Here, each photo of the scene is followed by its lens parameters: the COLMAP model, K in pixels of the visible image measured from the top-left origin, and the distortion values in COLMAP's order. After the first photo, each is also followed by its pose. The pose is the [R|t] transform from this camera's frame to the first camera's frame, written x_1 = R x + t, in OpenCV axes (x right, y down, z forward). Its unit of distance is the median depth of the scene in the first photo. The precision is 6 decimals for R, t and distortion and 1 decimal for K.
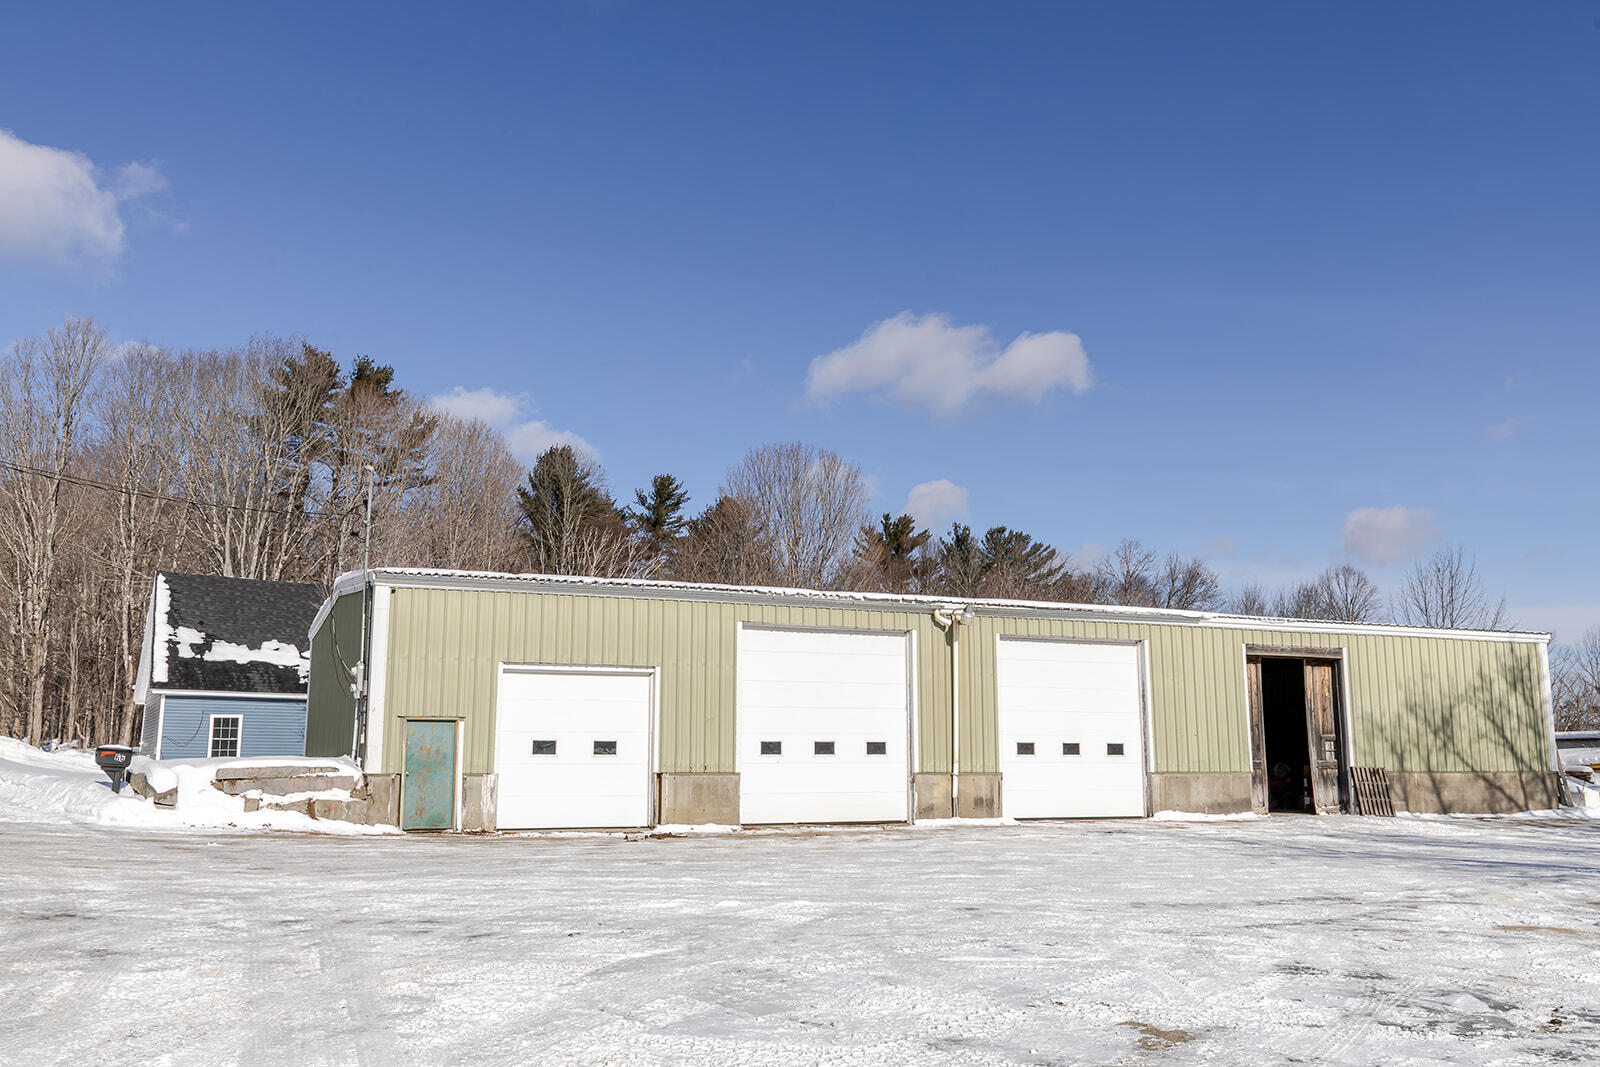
lens RADIAL K [[1404.3, 0, 800.0], [0, 1404.3, 533.5], [0, 0, 1]] dist [-0.005045, 0.000635]
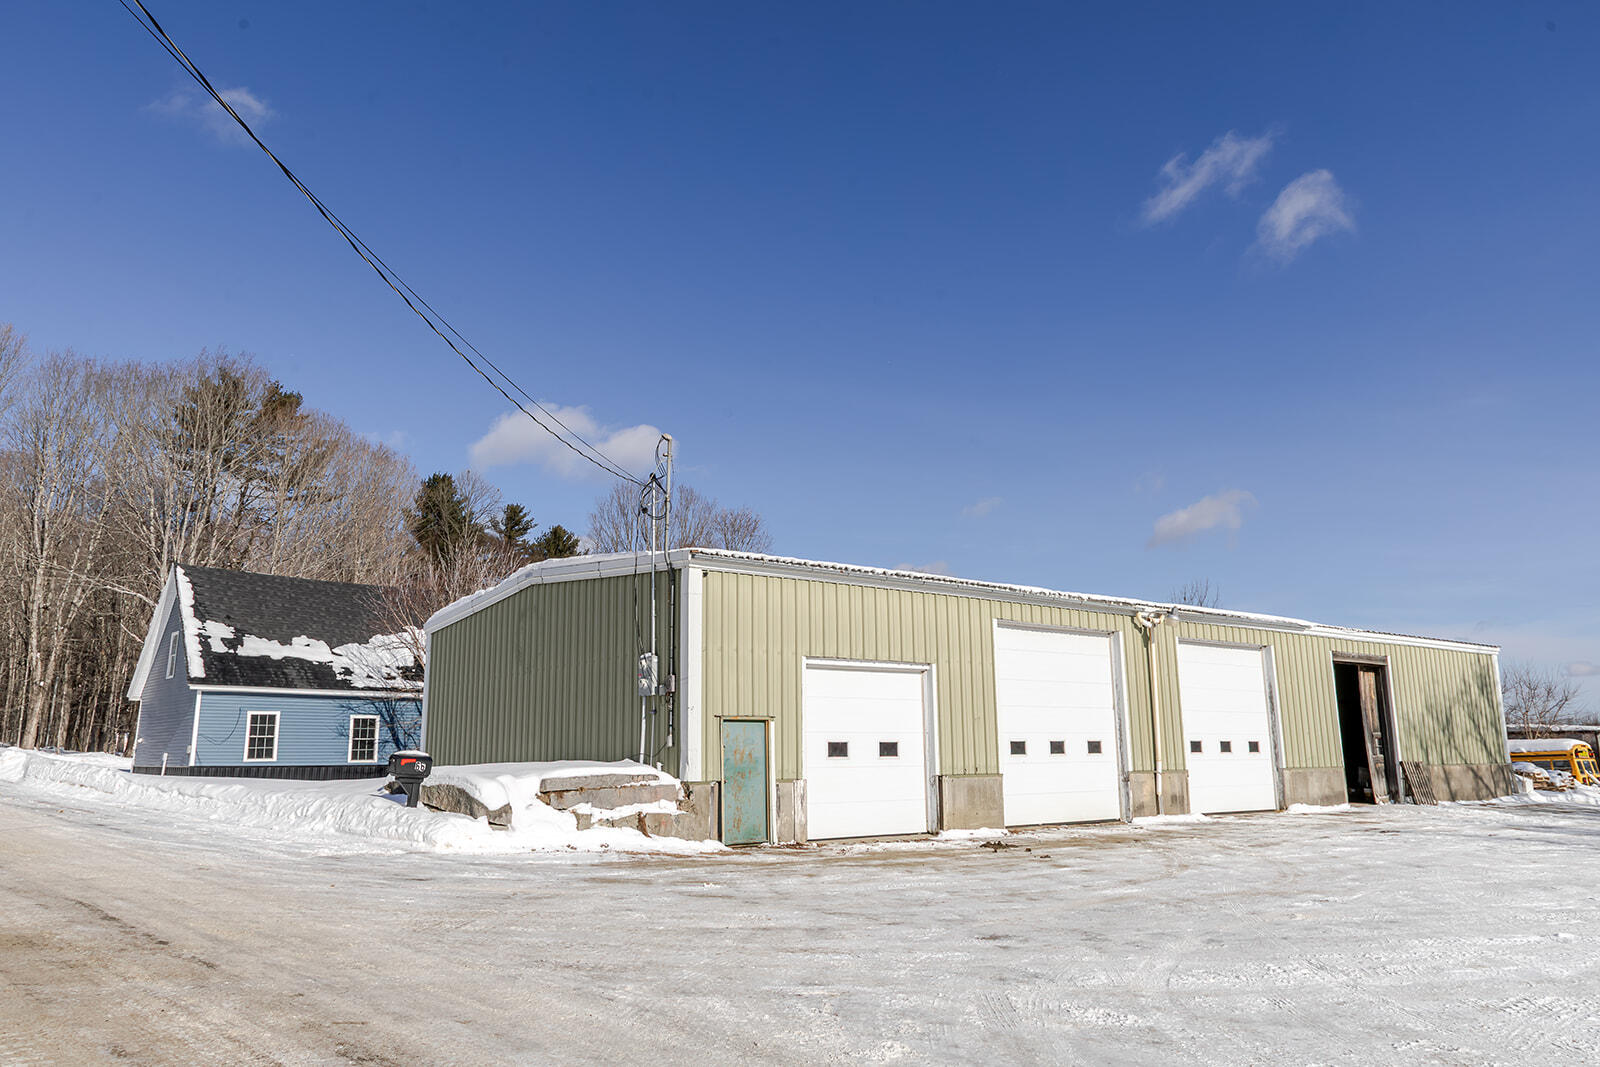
lens RADIAL K [[1150.4, 0, 856.6], [0, 1150.4, 533.6], [0, 0, 1]] dist [0.006002, -0.002548]
pose [[0.979027, 0.033927, 0.200887, -0.253908], [-0.028936, 0.999196, -0.027733, 0.023811], [-0.201667, 0.021338, 0.979222, 0.194386]]
